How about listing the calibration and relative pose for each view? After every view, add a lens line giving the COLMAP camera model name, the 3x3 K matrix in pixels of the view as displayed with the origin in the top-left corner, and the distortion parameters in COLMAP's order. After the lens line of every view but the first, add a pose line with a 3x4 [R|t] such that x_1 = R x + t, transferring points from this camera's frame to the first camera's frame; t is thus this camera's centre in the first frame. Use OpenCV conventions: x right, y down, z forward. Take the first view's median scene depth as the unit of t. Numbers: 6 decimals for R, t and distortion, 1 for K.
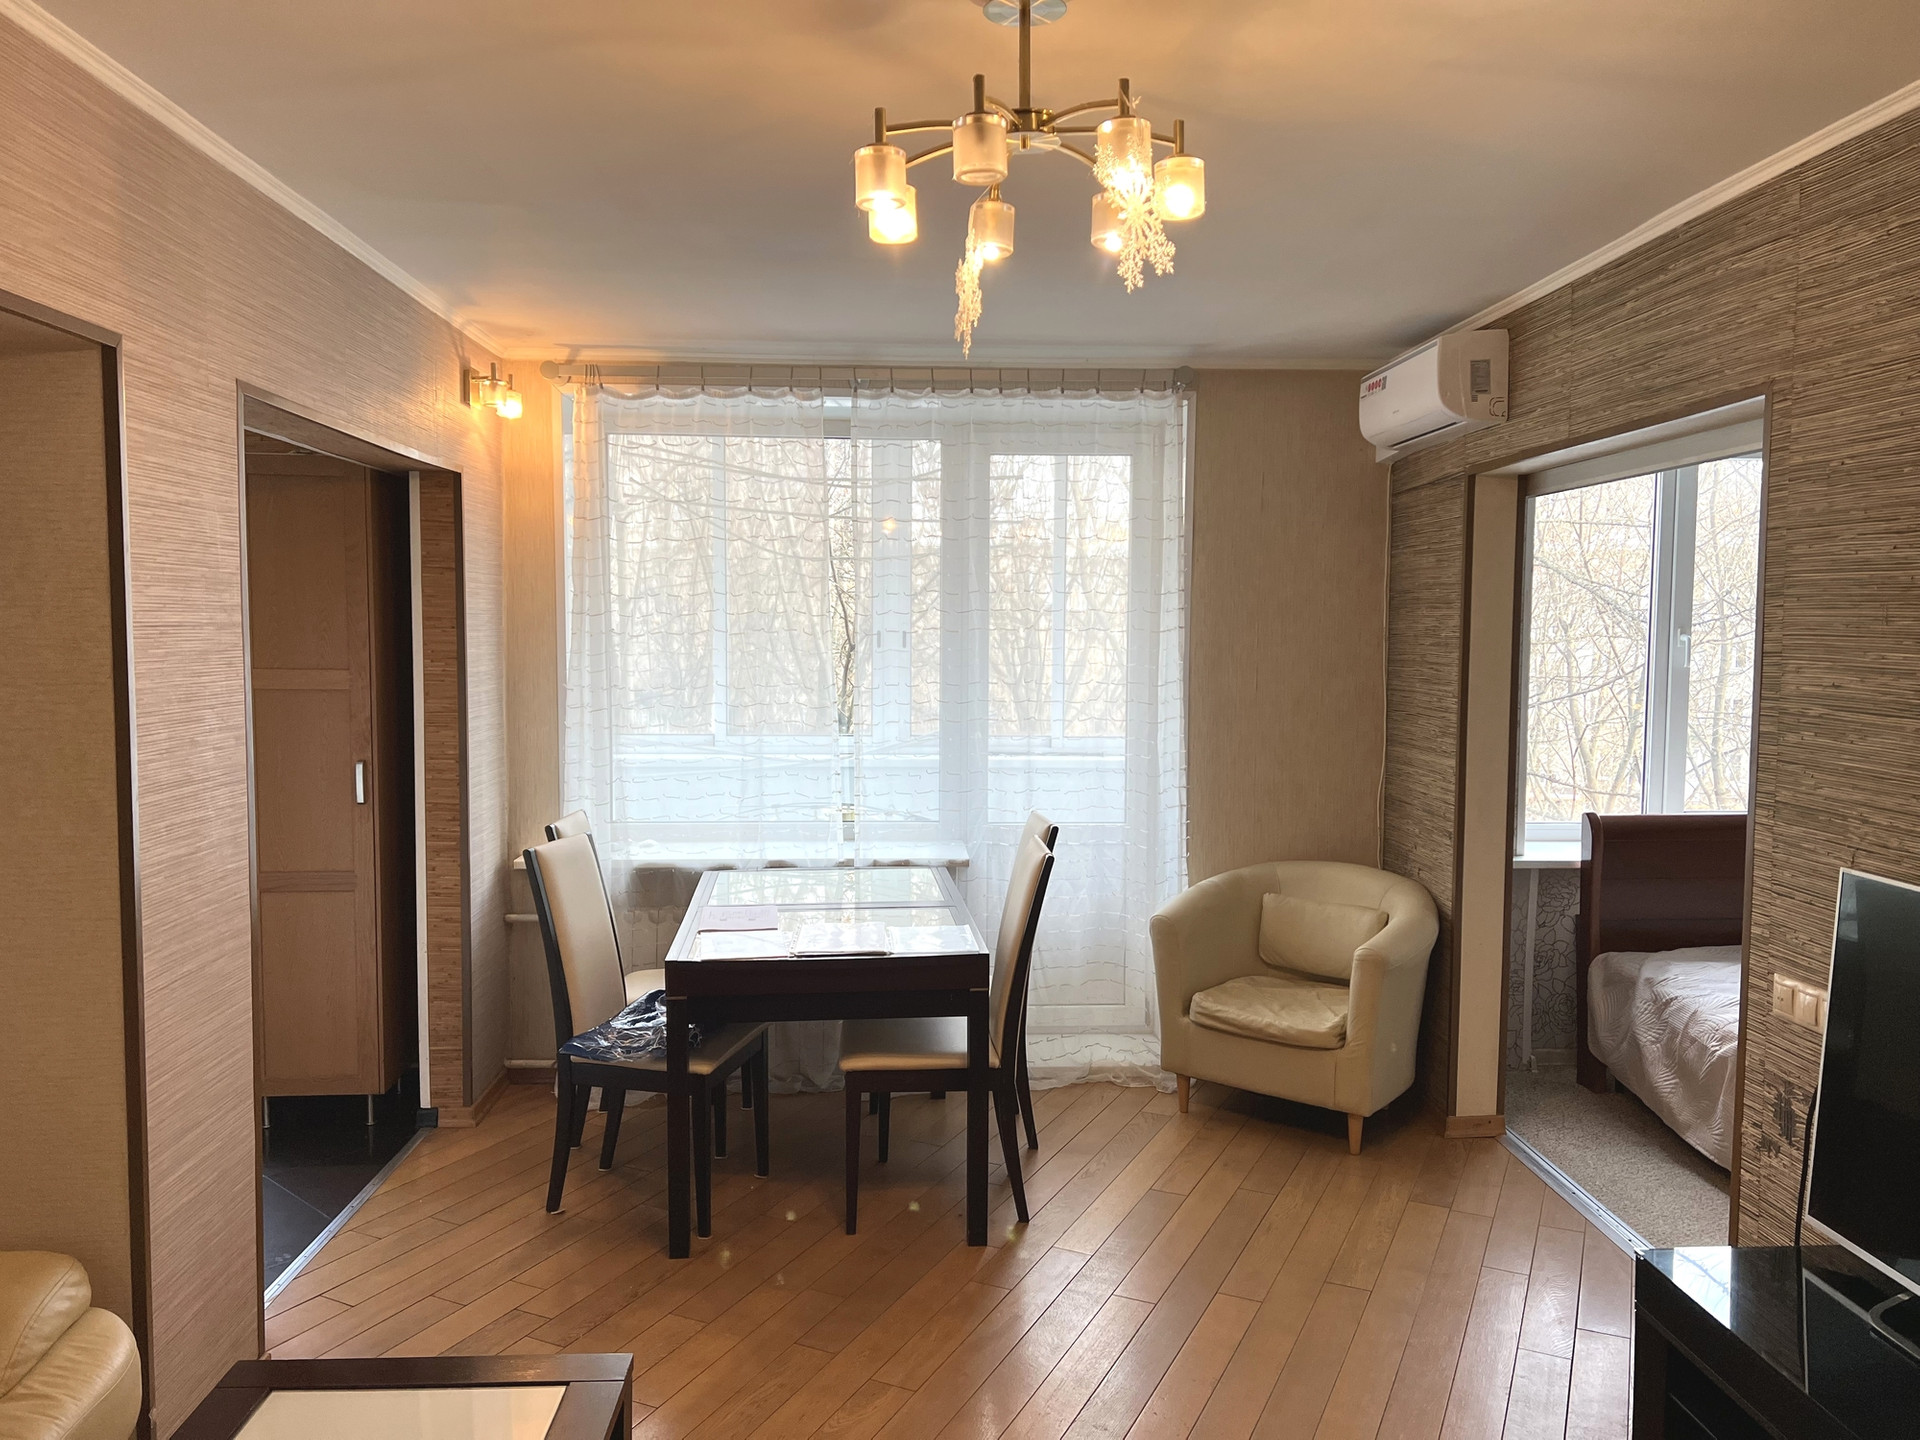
lens RADIAL K [[1440.8, 0, 961.5], [0, 1440.8, 724.4], [0, 0, 1]] dist [0.049650, -0.050047]
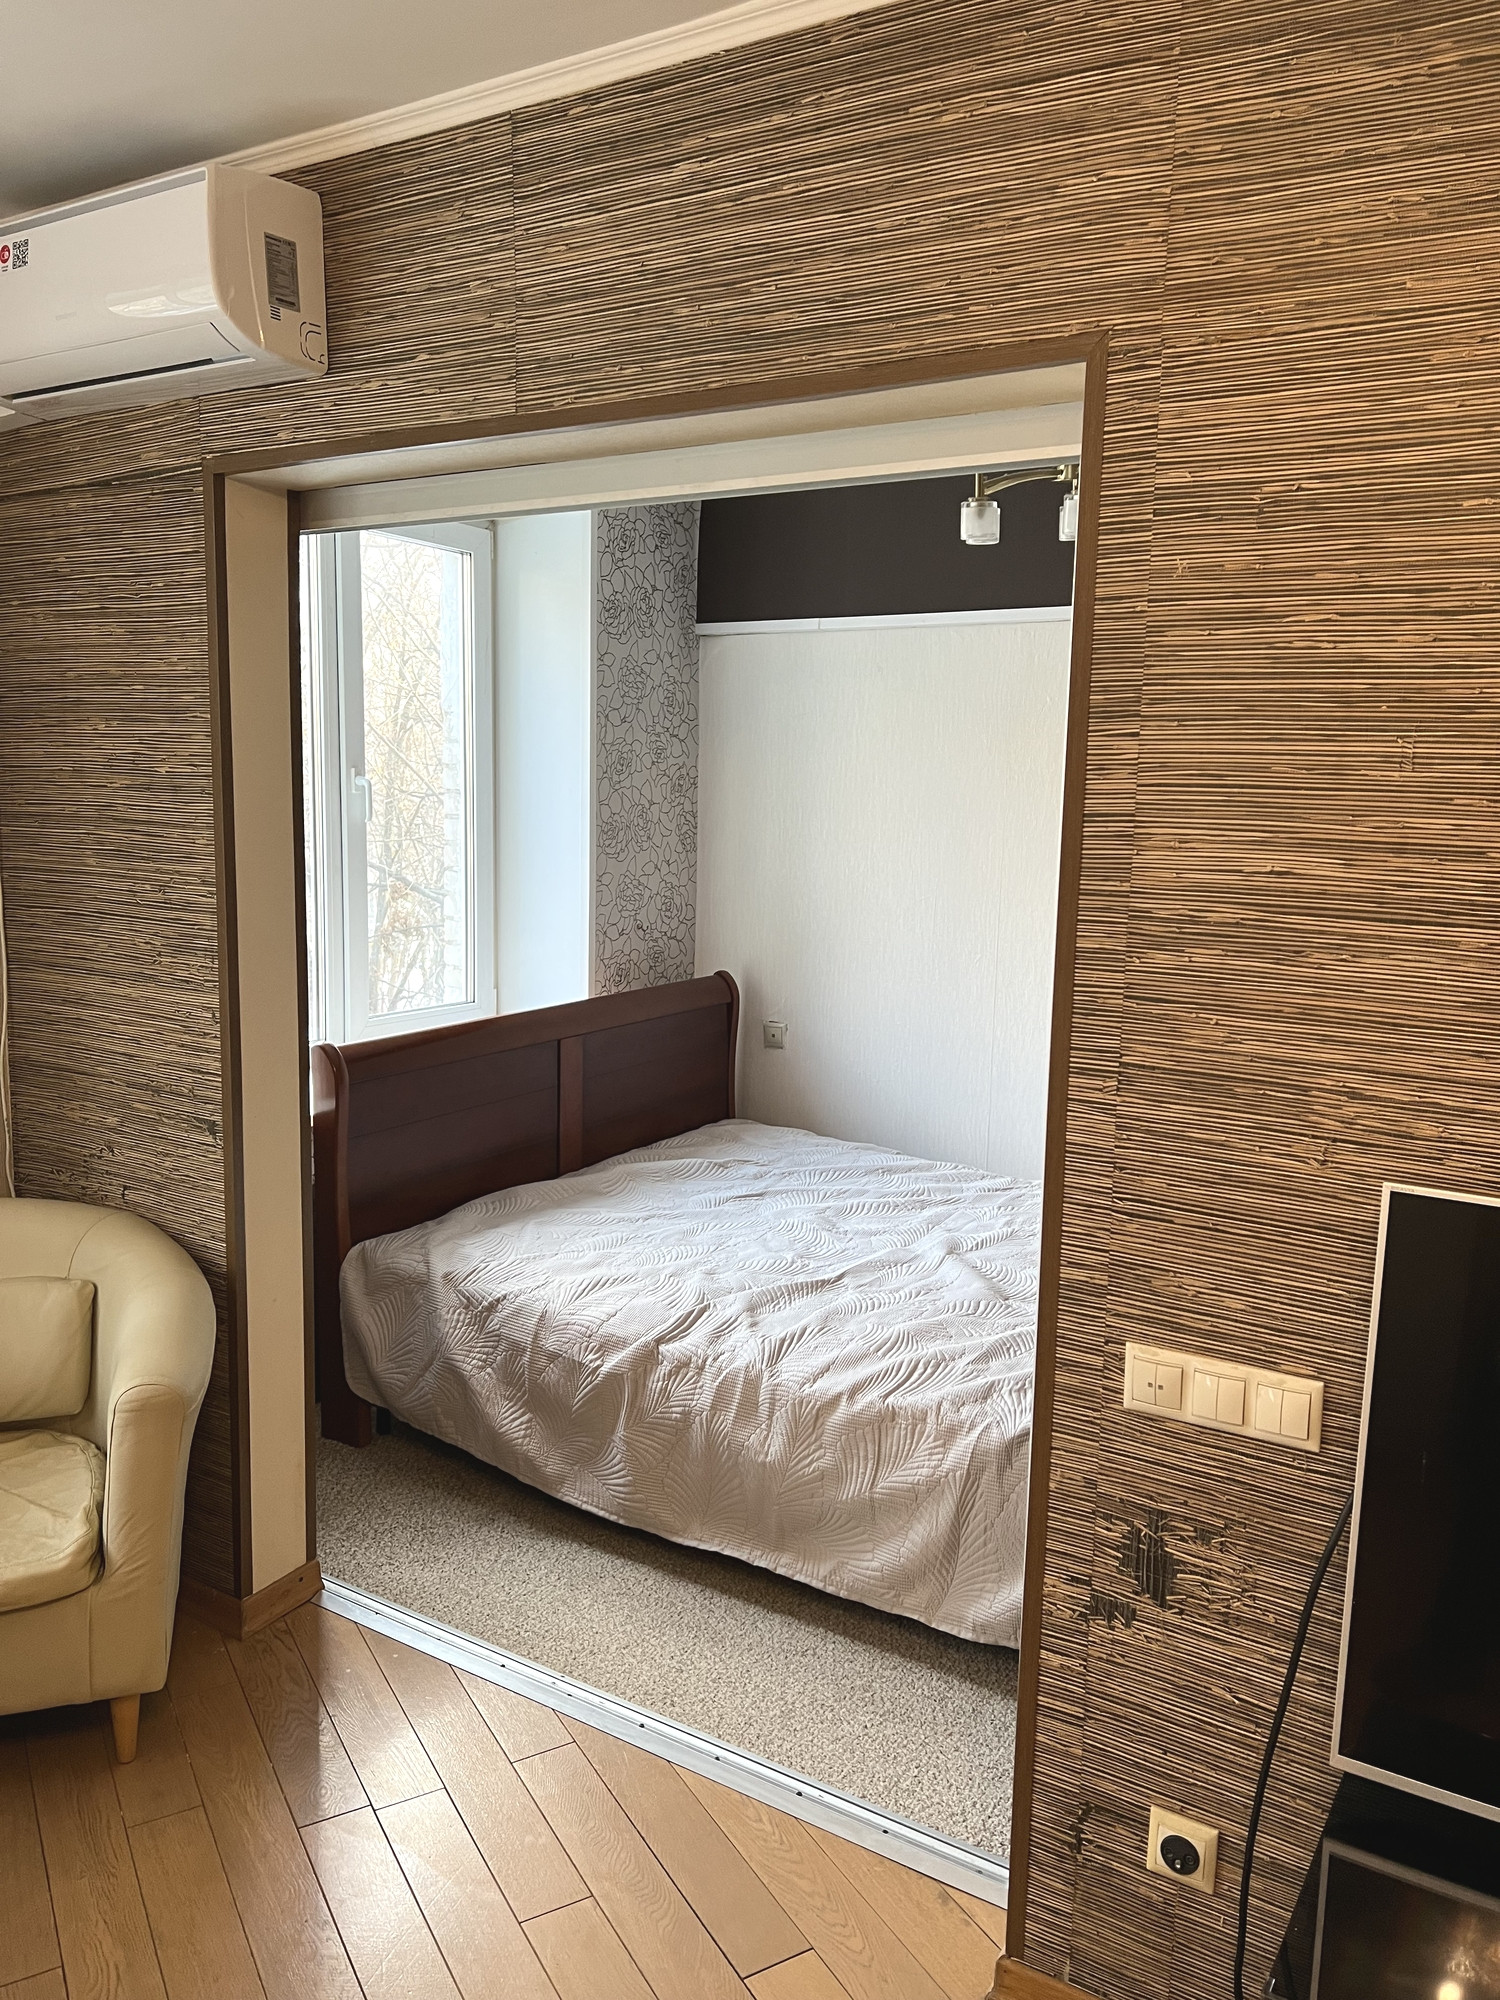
lens RADIAL K [[1500.8, 0, 760.3], [0, 1500.8, 1011.4], [0, 0, 1]] dist [0.049650, -0.050047]
pose [[0.566047, -0.112486, 0.816662, -0.032344], [0.034538, 0.993013, 0.112838, -0.046378], [-0.823649, -0.035666, 0.565977, 0.811006]]
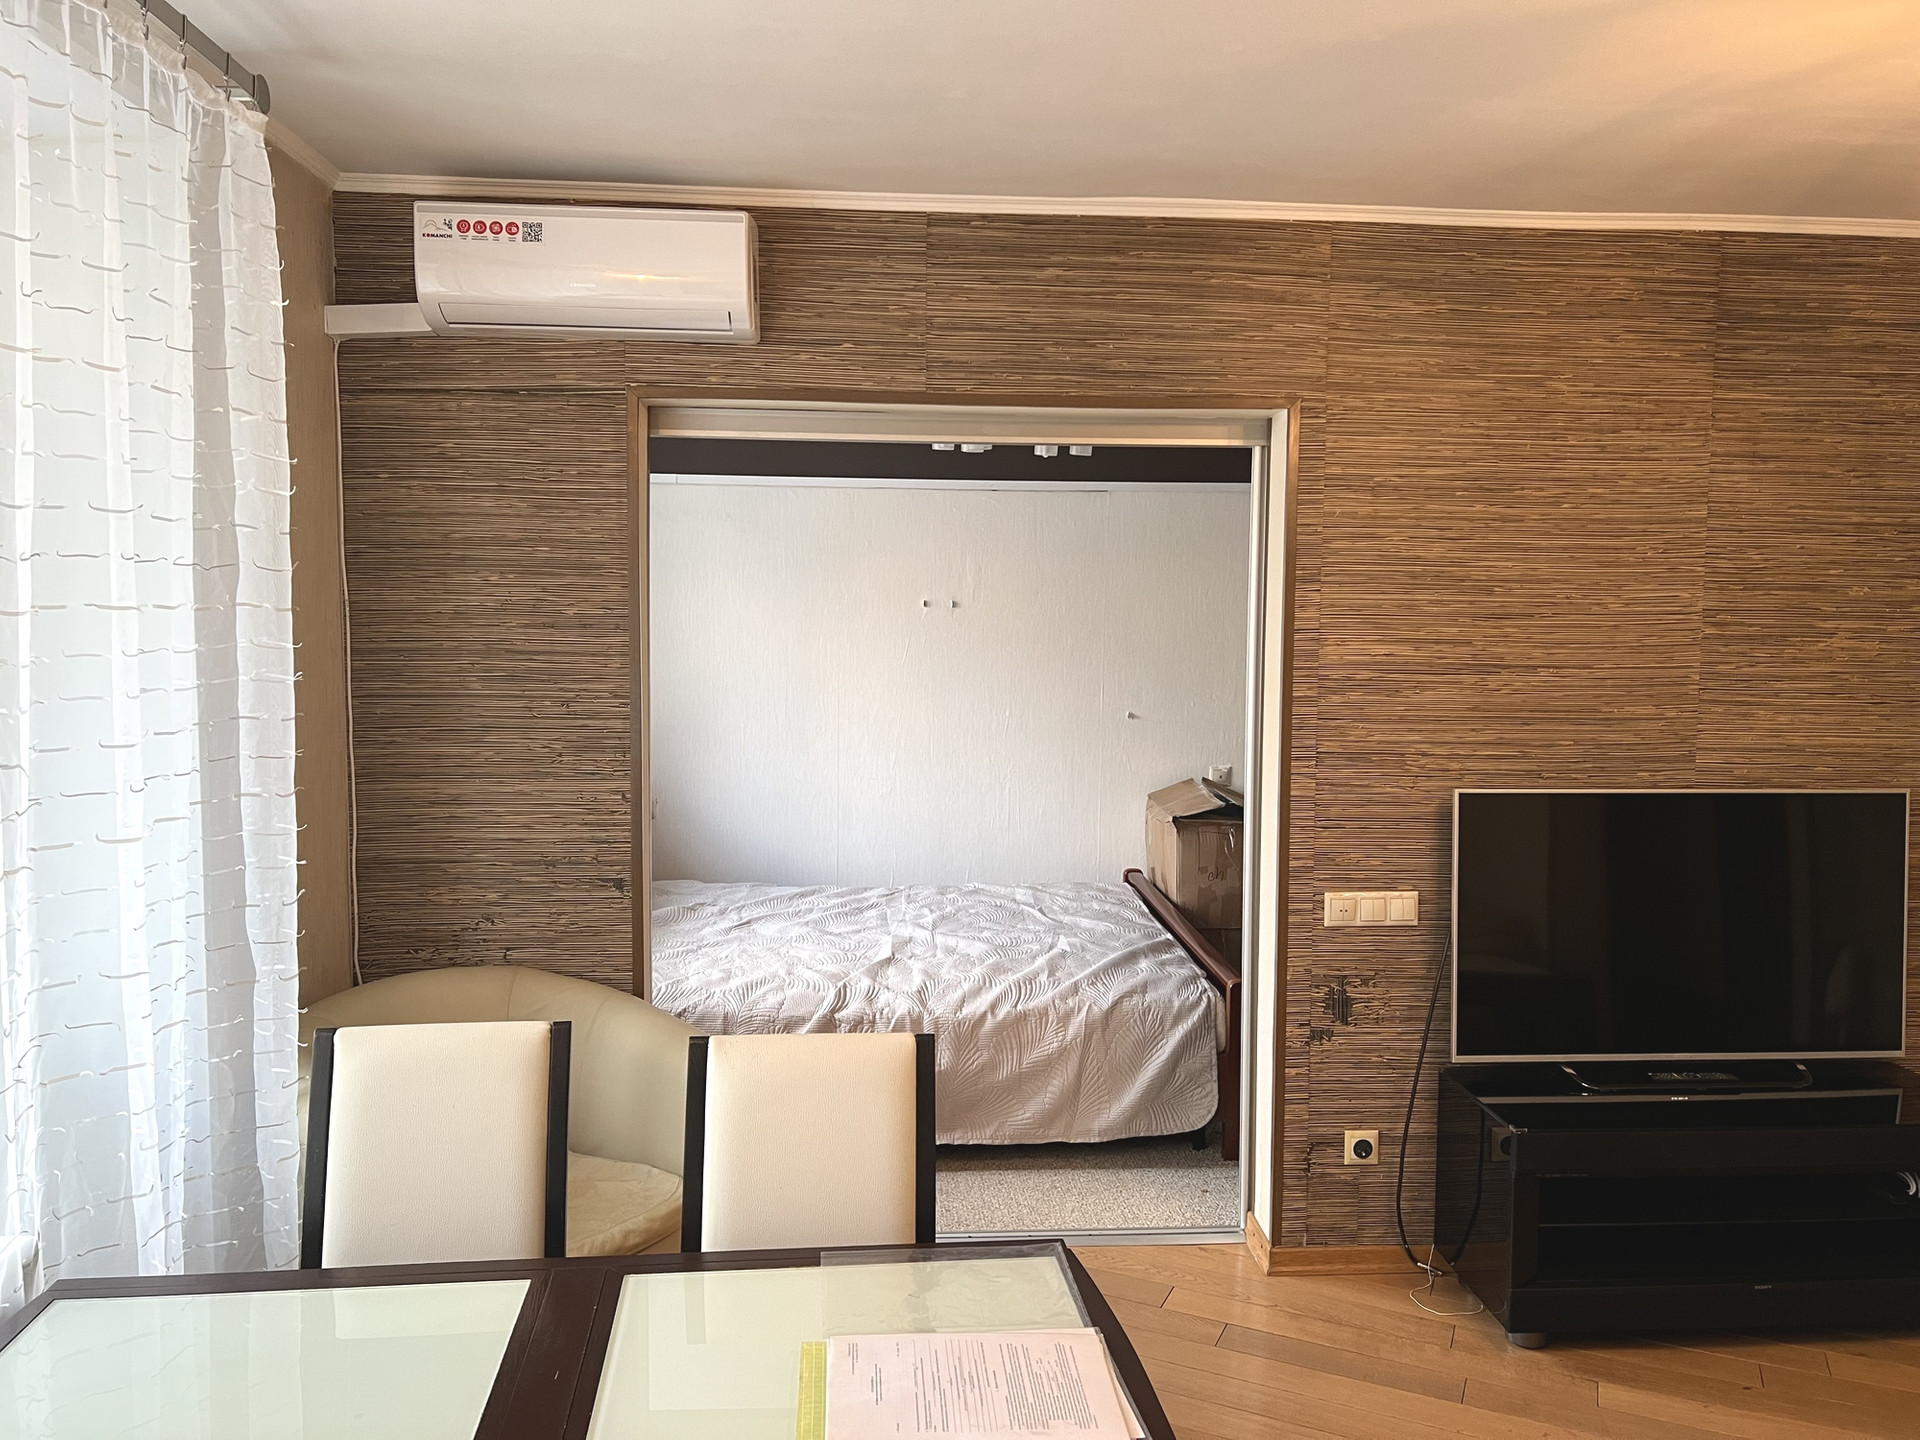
lens RADIAL K [[1445.8, 0, 961.5], [0, 1445.8, 714.8], [0, 0, 1]] dist [0.081143, -0.095244]
pose [[-0.027189, -0.084643, 0.996040, -0.660502], [0.058117, 0.994589, 0.086106, -0.104058], [-0.997939, 0.060228, -0.022122, 1.385983]]
